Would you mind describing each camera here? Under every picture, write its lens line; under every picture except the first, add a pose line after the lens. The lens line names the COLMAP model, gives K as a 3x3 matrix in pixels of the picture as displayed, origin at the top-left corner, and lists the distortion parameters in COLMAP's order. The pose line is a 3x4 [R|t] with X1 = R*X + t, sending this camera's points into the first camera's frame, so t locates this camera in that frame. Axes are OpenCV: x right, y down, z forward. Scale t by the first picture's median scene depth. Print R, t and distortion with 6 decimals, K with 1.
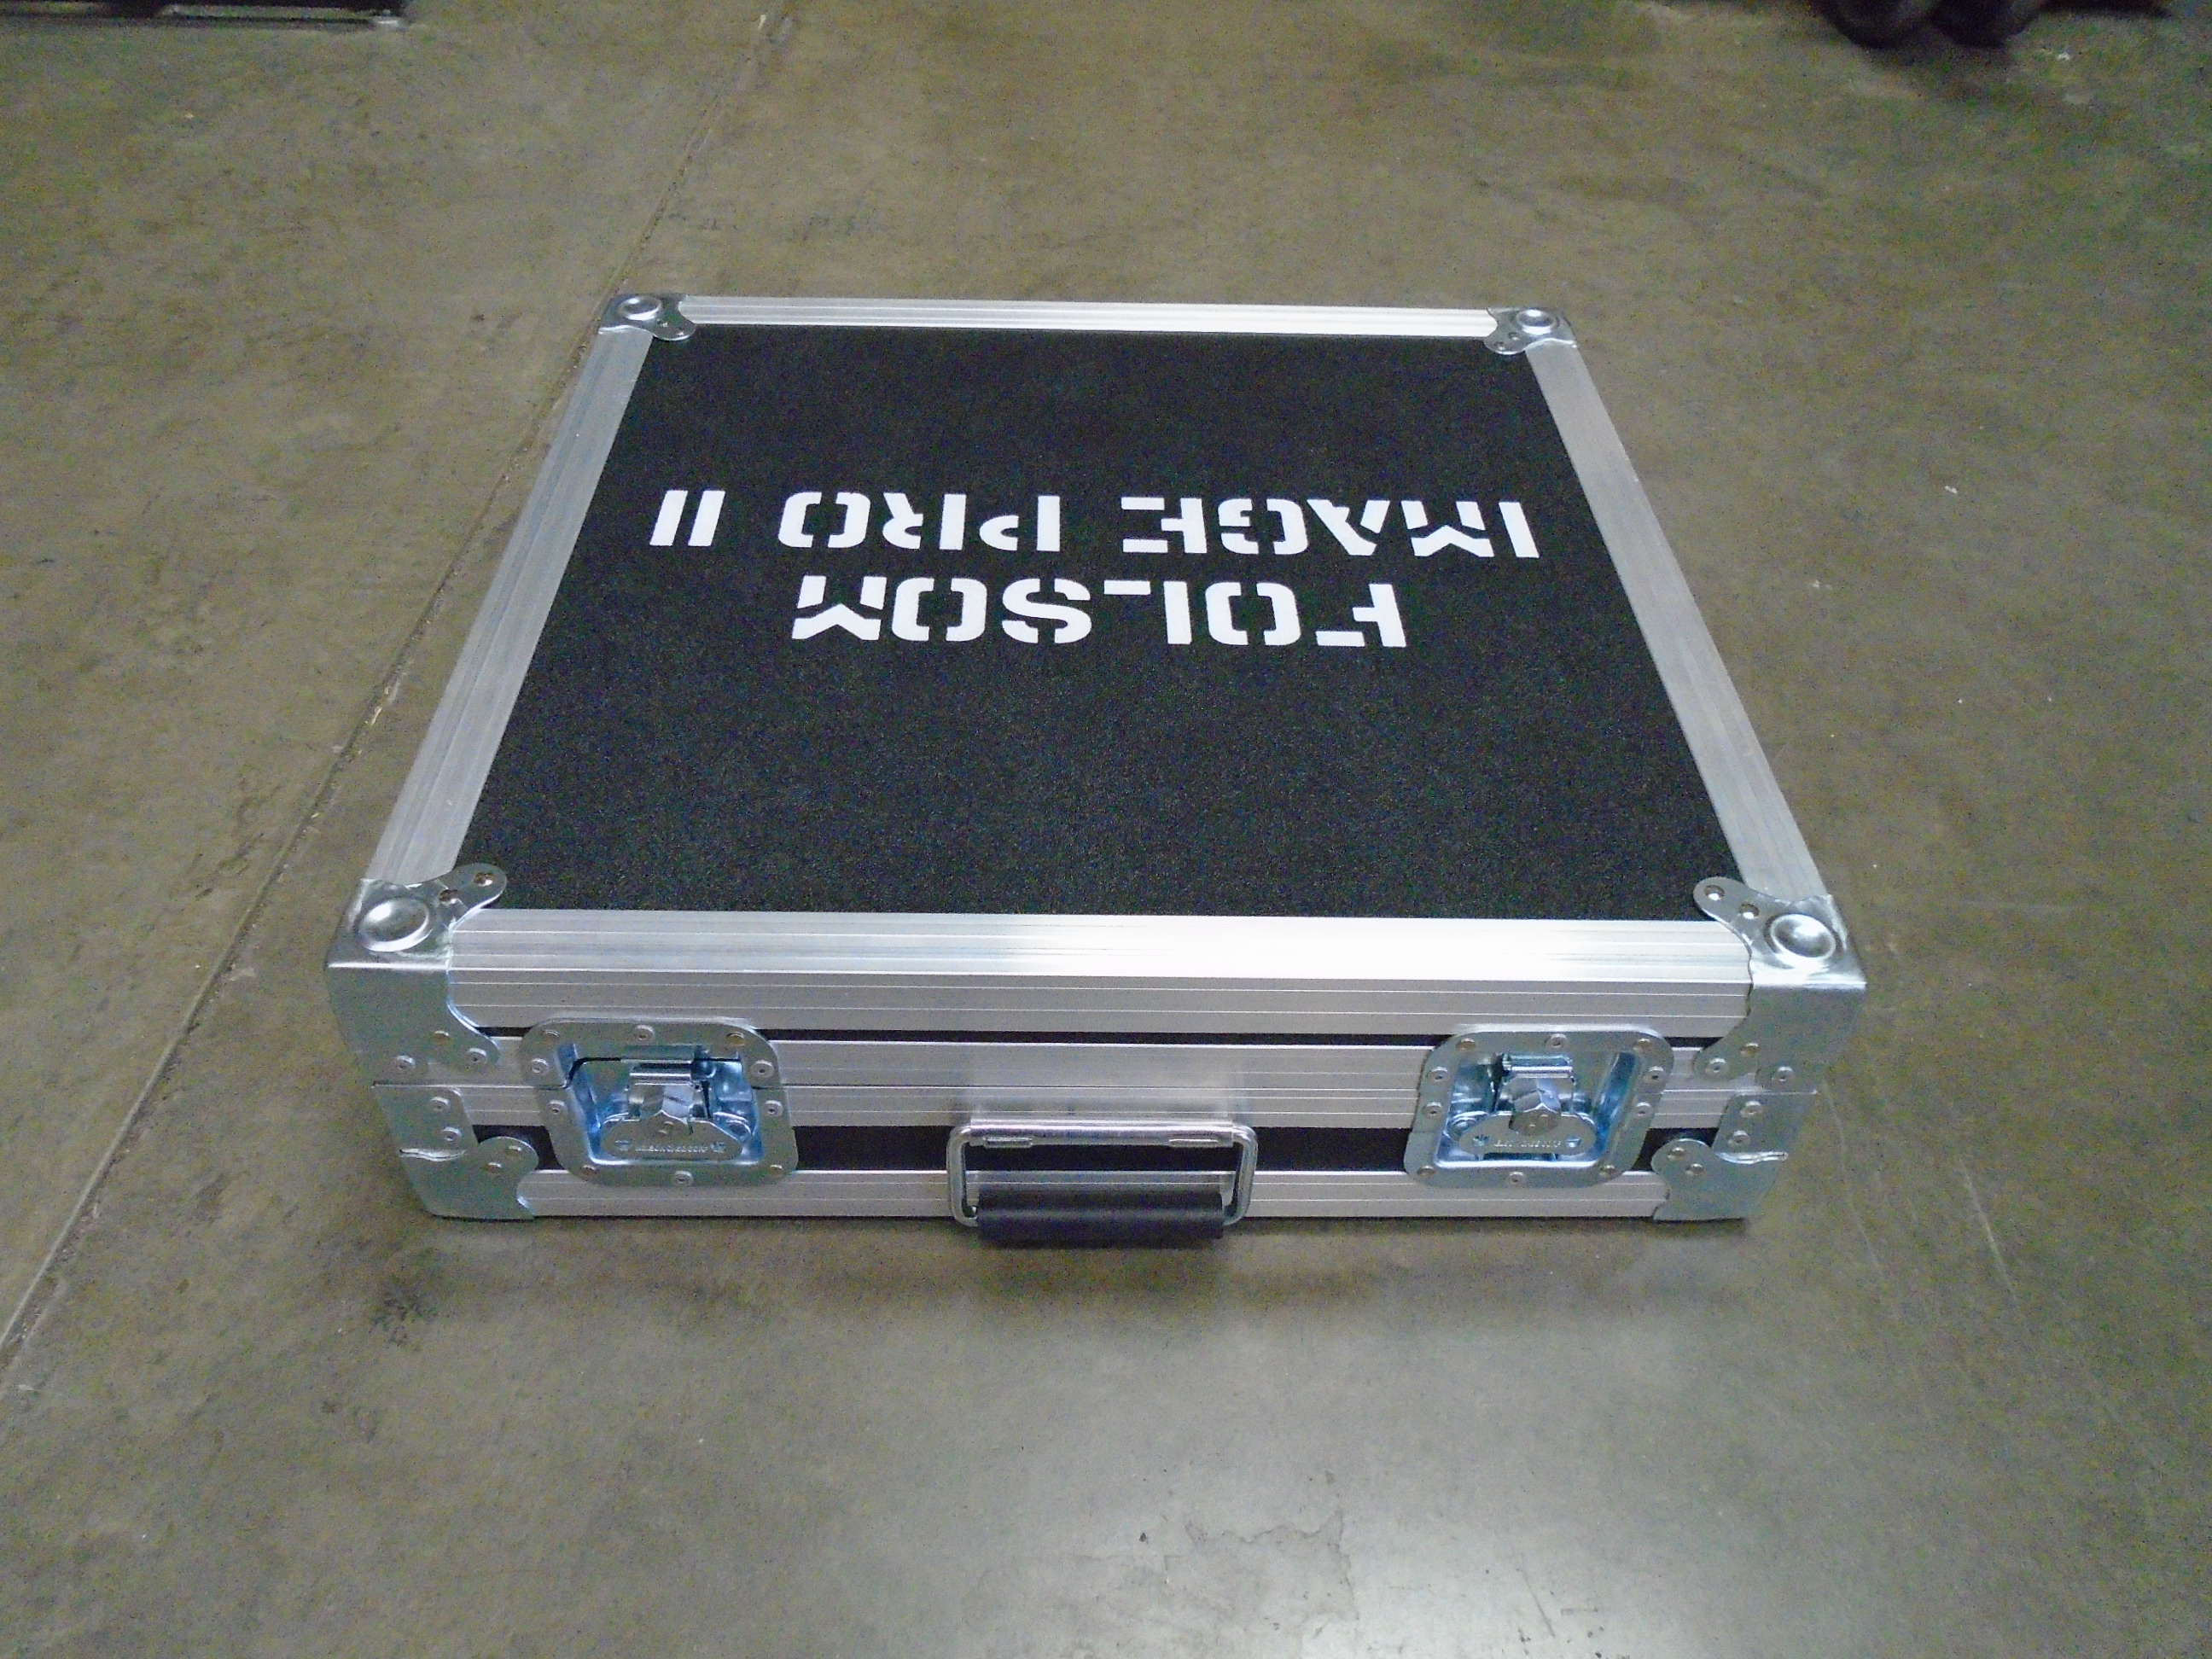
lens RADIAL K [[1646.3, 0, 1106.0], [0, 1646.3, 829.5], [0, 0, 1]] dist [-0.005769, -0.005332]
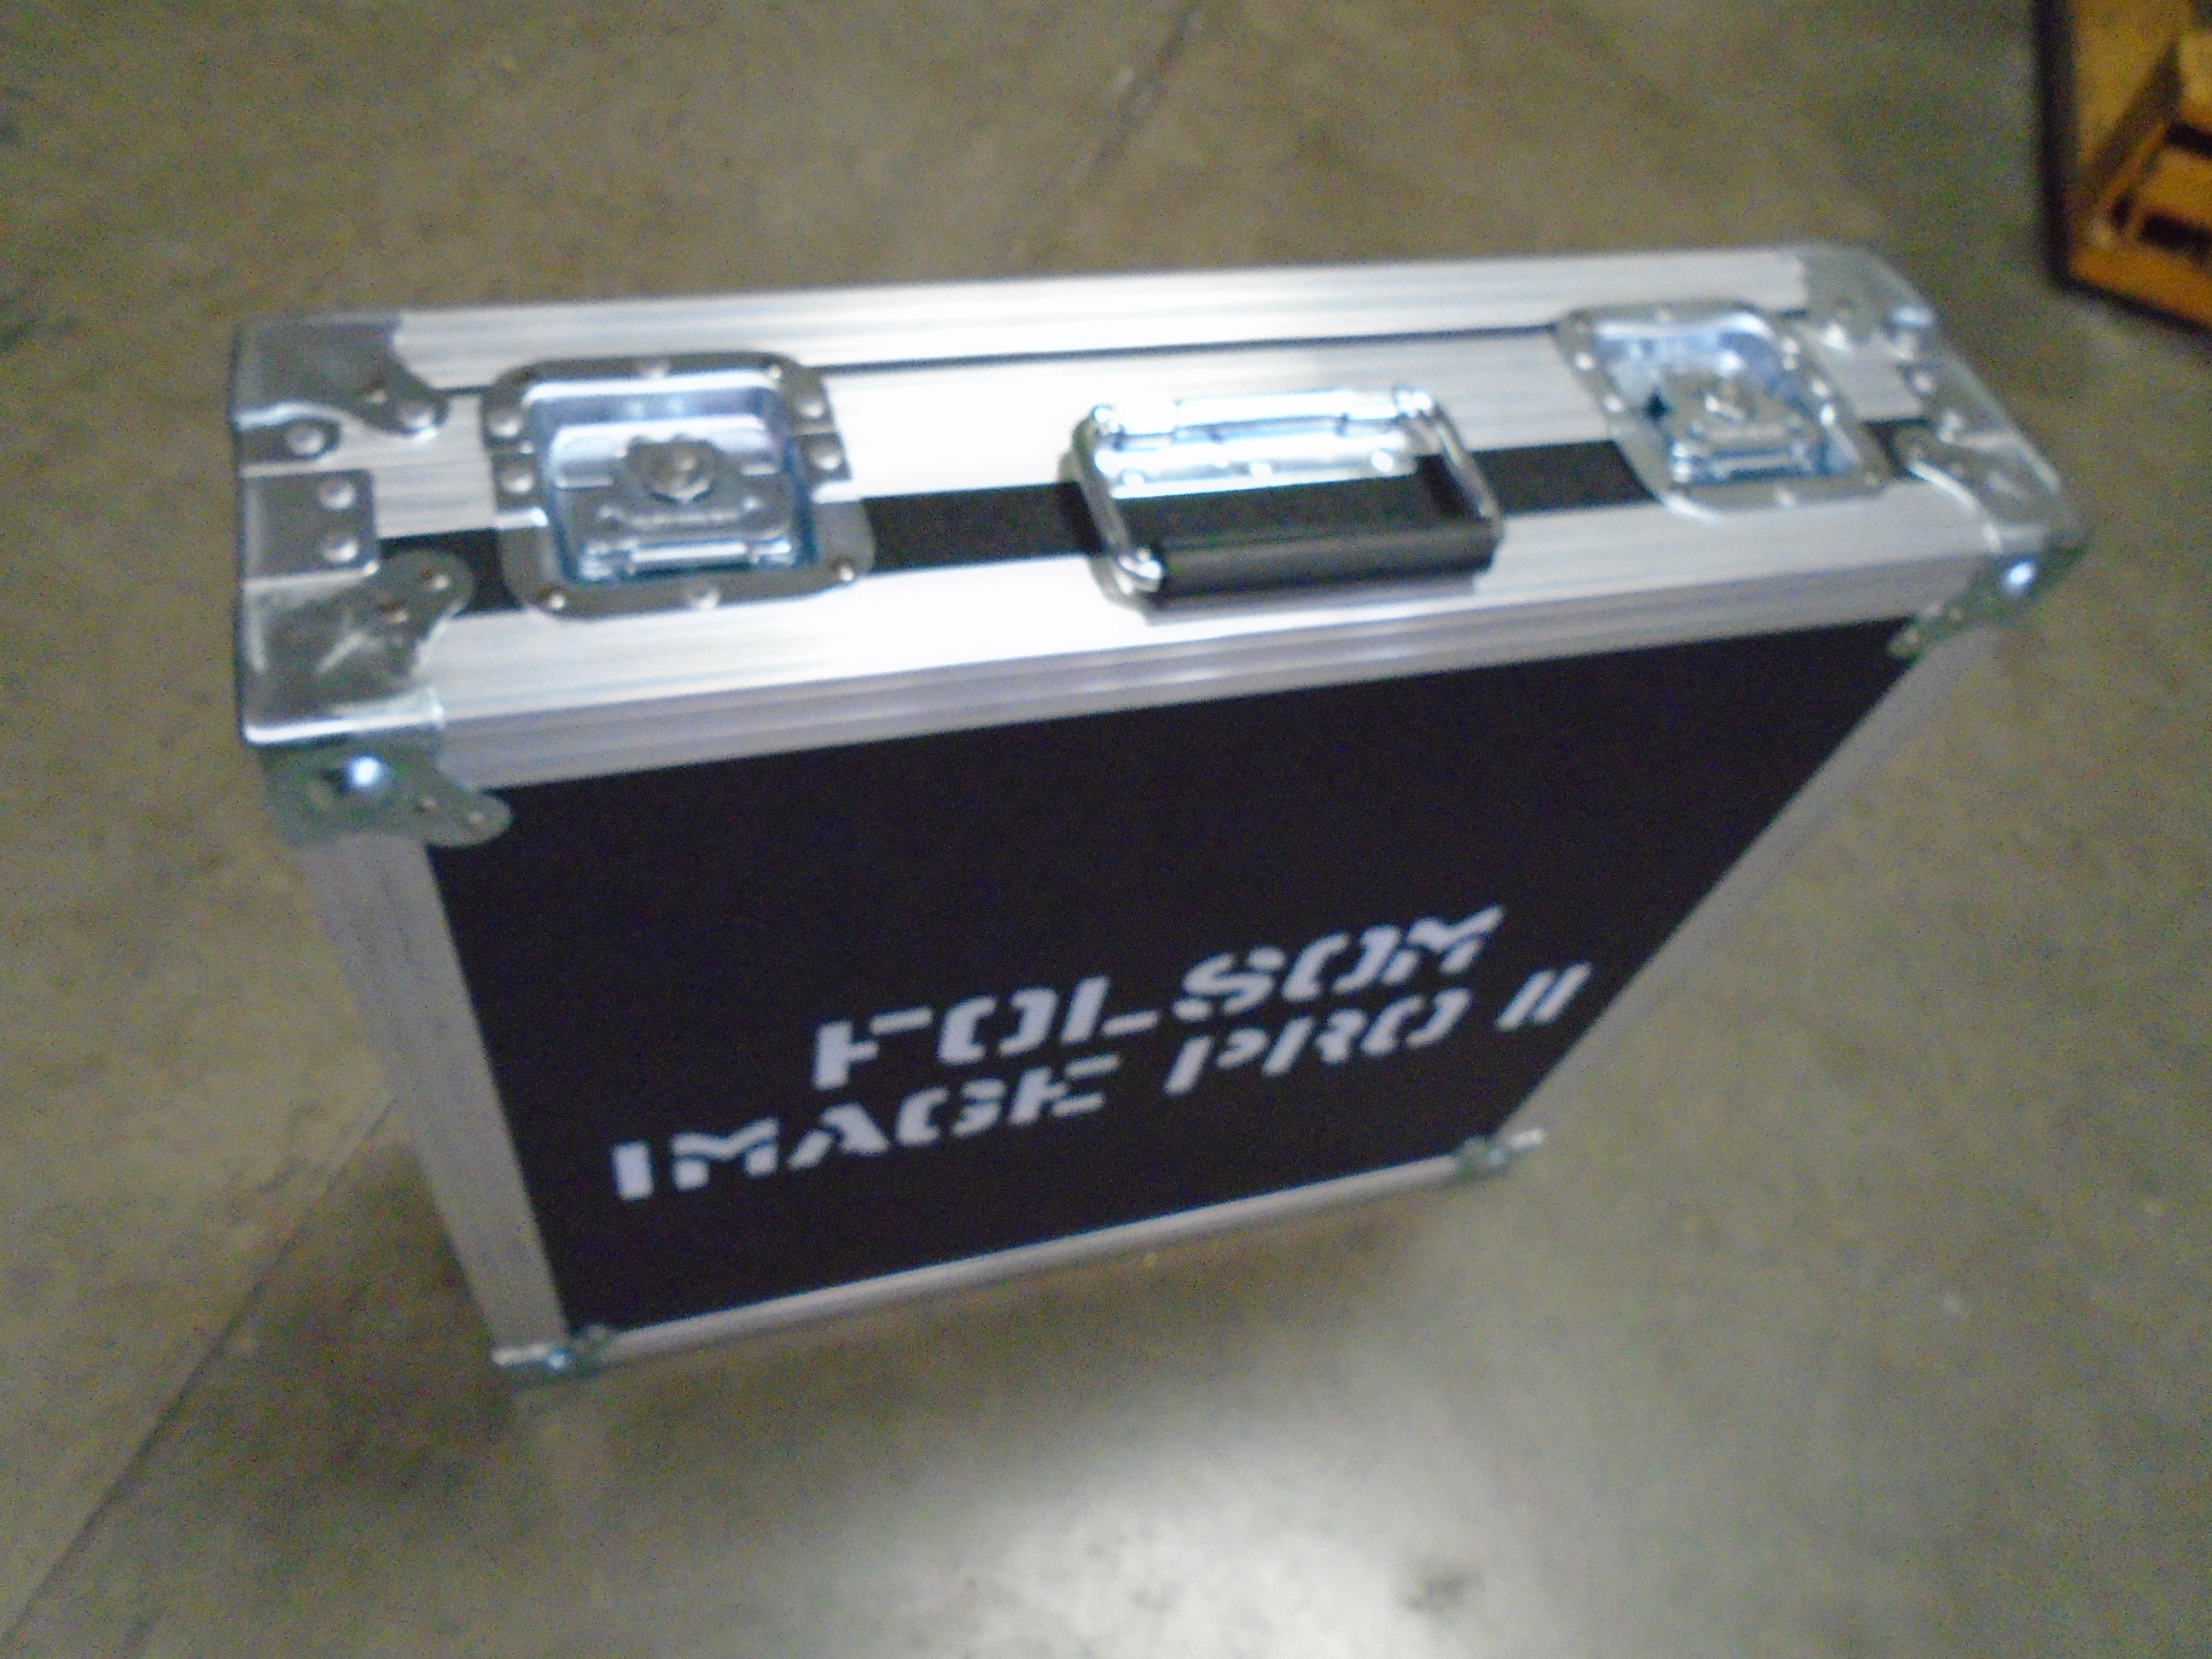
lens RADIAL K [[1646.3, 0, 1106.0], [0, 1646.3, 829.5], [0, 0, 1]] dist [-0.005769, -0.005332]
pose [[0.946750, 0.313443, -0.073609, -0.033433], [-0.300059, 0.941850, 0.151275, -0.413075], [0.116744, -0.121132, 0.985747, 0.075496]]
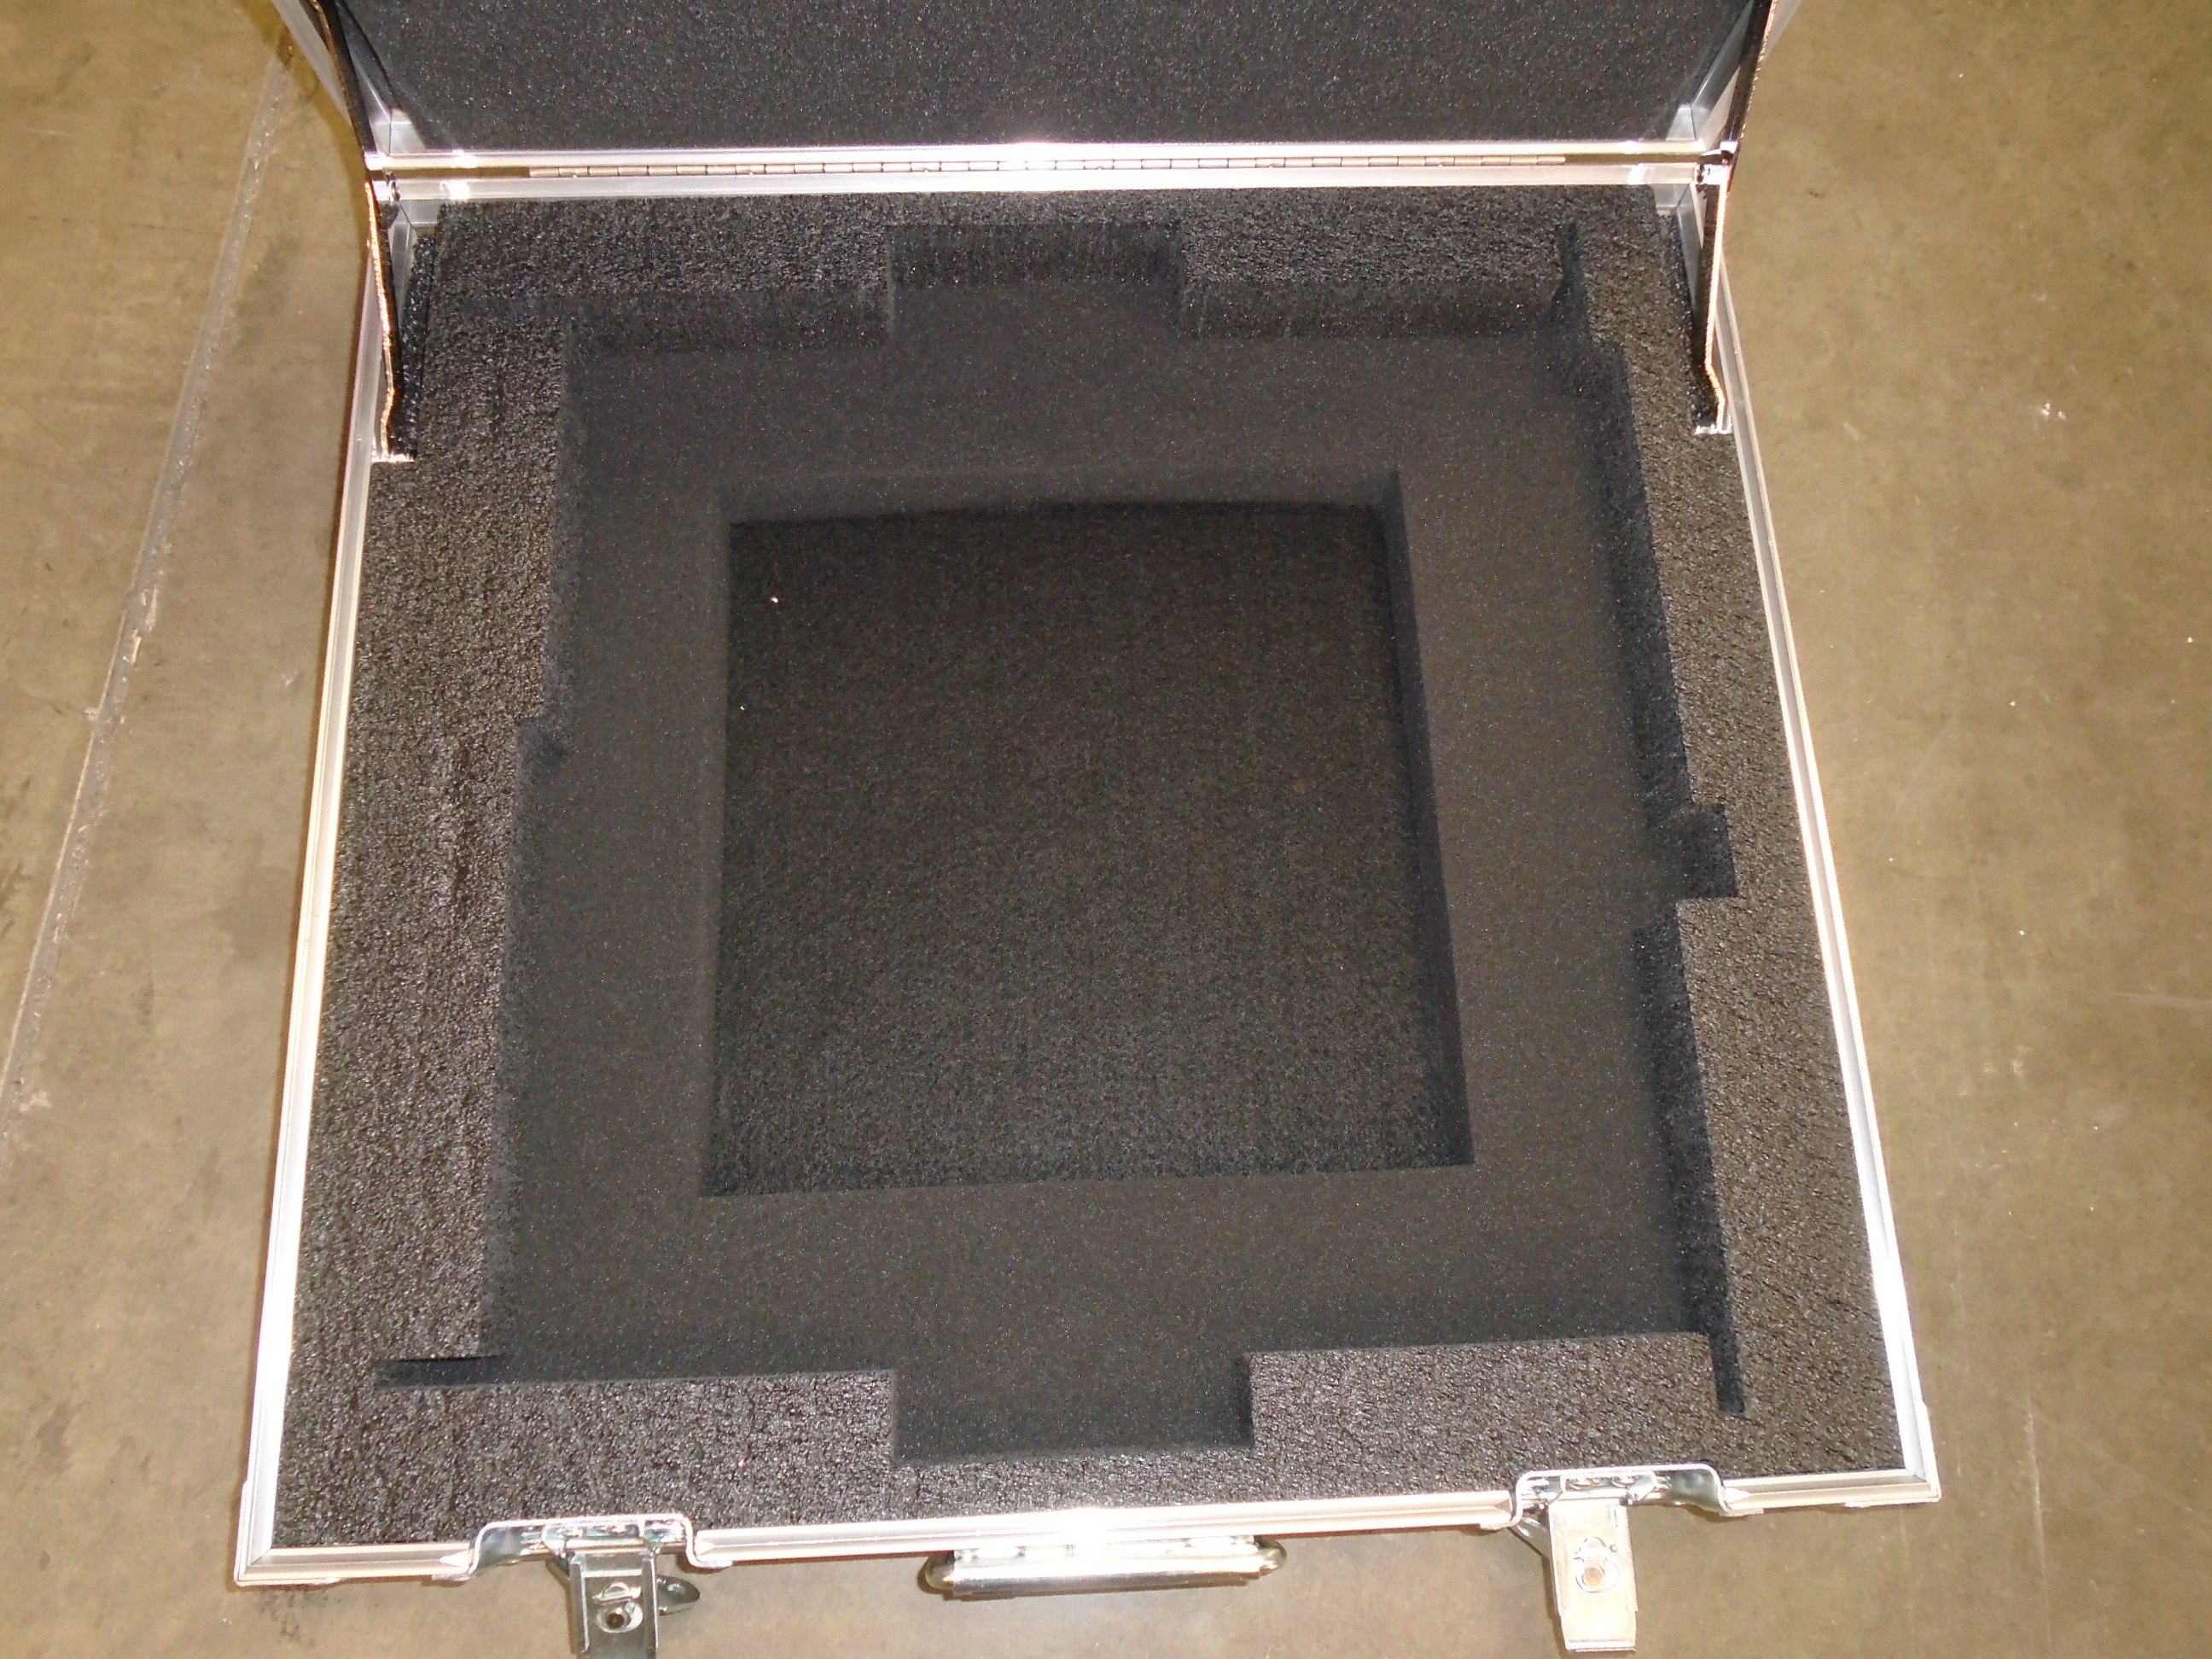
lens RADIAL K [[1657.7, 0, 1108.7], [0, 1657.7, 801.3], [0, 0, 1]] dist [-0.013226, 0.001102]
pose [[0.999690, 0.024313, 0.005330, 0.008627], [-0.023868, 0.875692, 0.482280, -0.360253], [0.007058, -0.482258, 0.876001, 0.269929]]
